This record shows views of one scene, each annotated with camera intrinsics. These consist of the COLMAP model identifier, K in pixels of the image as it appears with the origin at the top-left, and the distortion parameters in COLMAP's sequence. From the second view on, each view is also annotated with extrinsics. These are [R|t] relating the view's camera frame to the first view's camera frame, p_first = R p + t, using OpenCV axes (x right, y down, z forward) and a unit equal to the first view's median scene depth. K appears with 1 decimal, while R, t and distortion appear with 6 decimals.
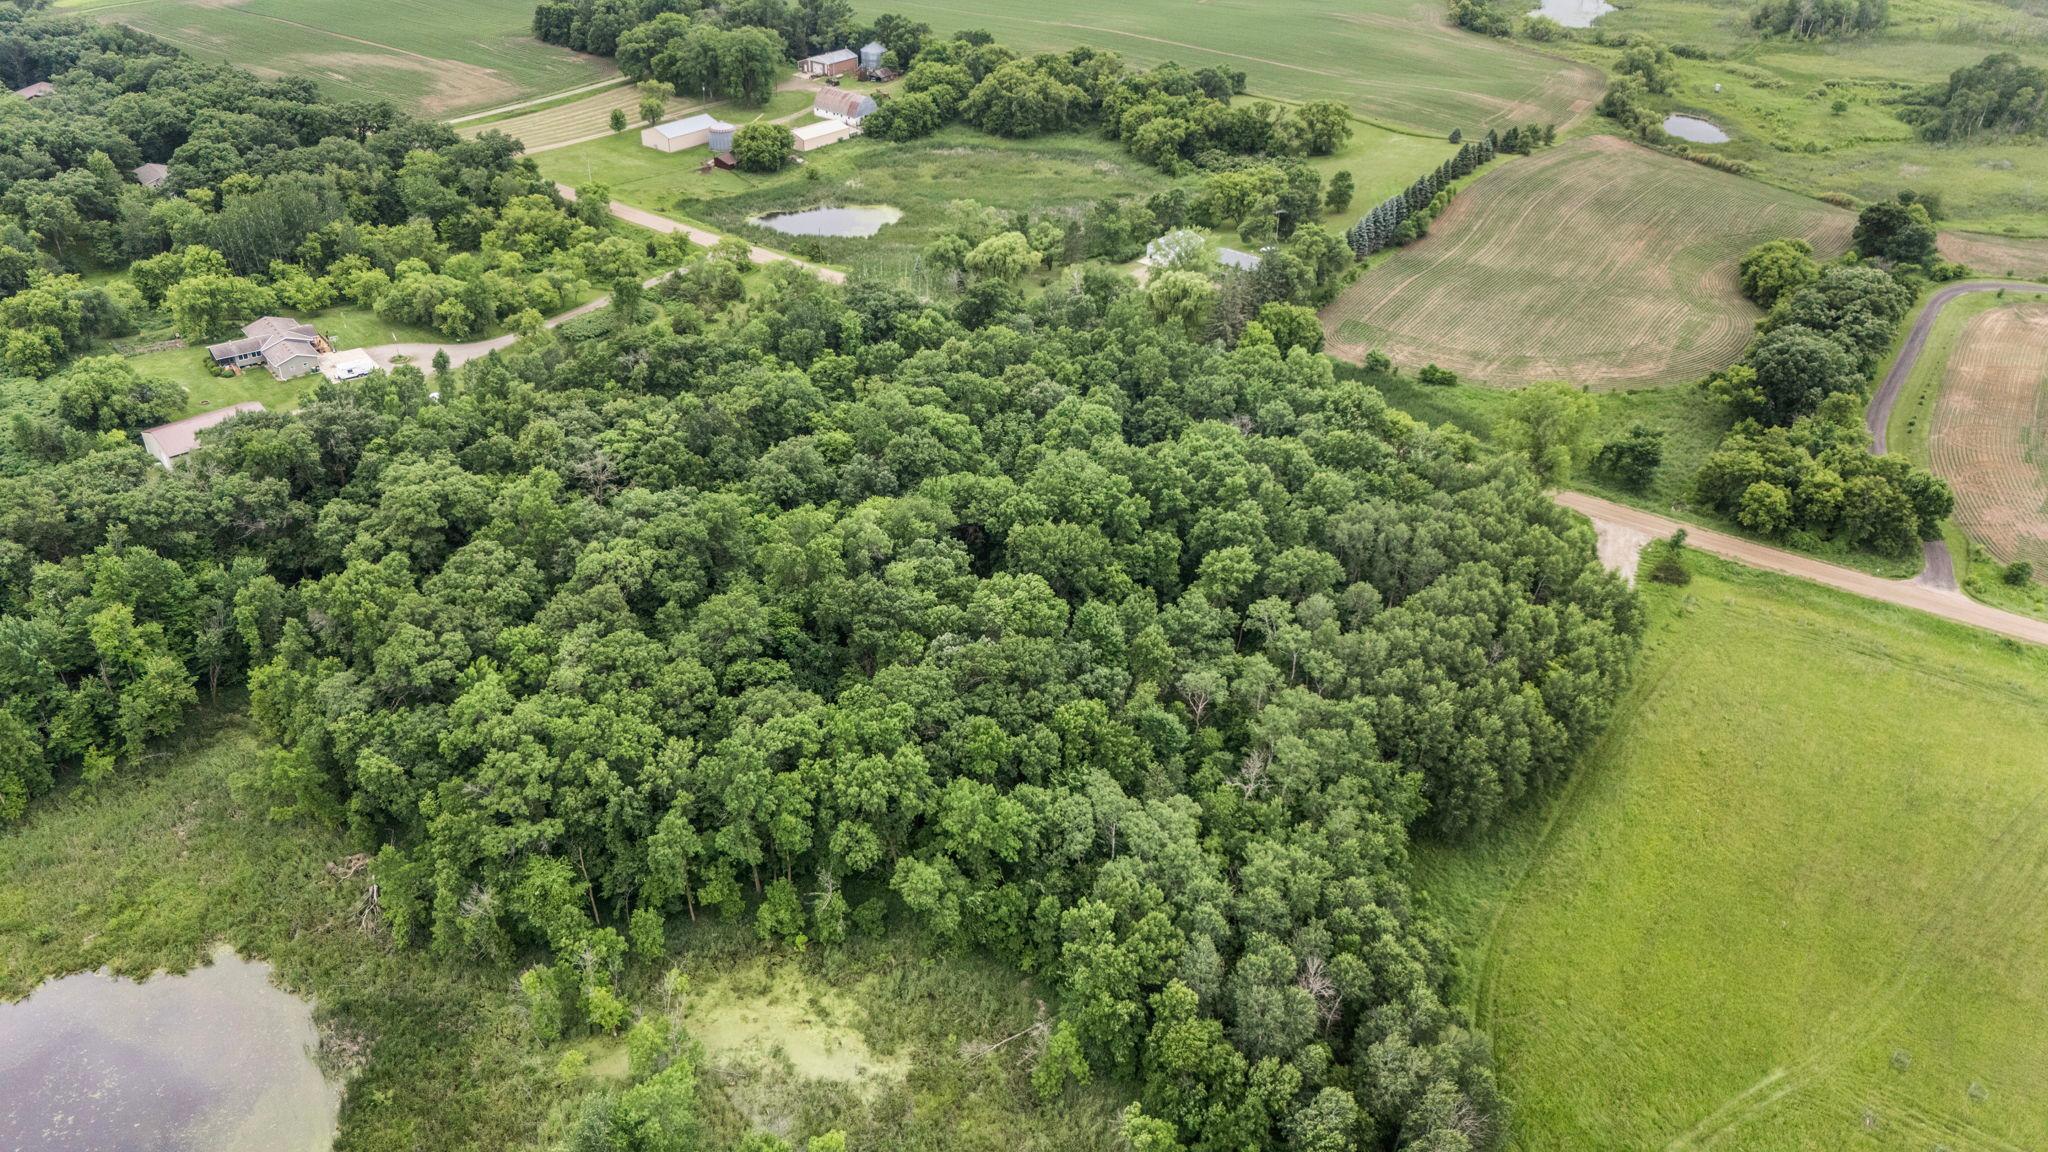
lens RADIAL K [[1439.9, 0, 1024.0], [0, 1439.9, 576.0], [0, 0, 1]] dist [0.049524, -0.030789]
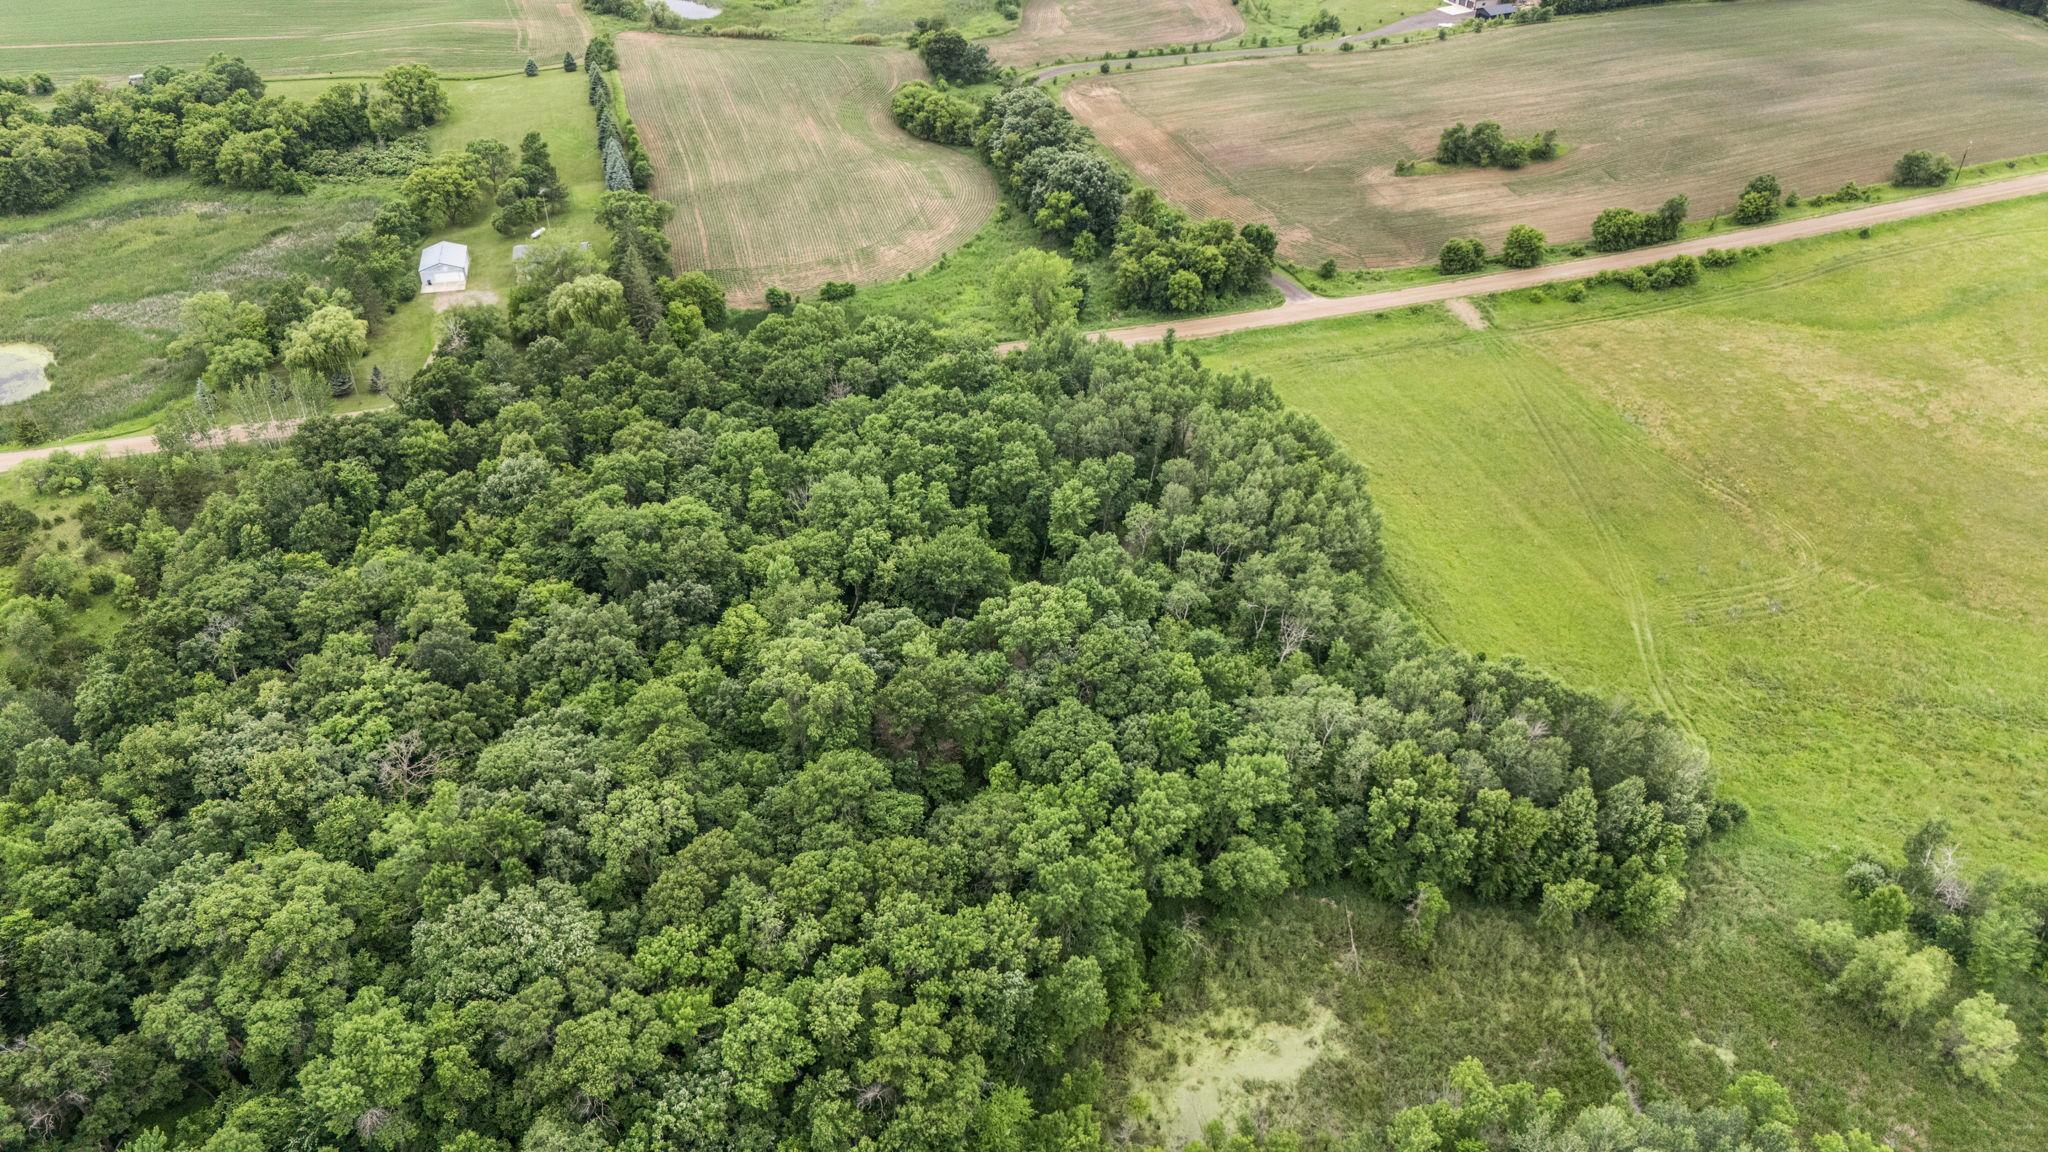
lens RADIAL K [[1439.9, 0, 1024.0], [0, 1439.9, 576.0], [0, 0, 1]] dist [0.049524, -0.030789]
pose [[0.649306, -0.466670, 0.600517, -0.611622], [0.420784, 0.878178, 0.227474, -0.241387], [-0.633516, 0.104987, 0.766573, 0.242524]]
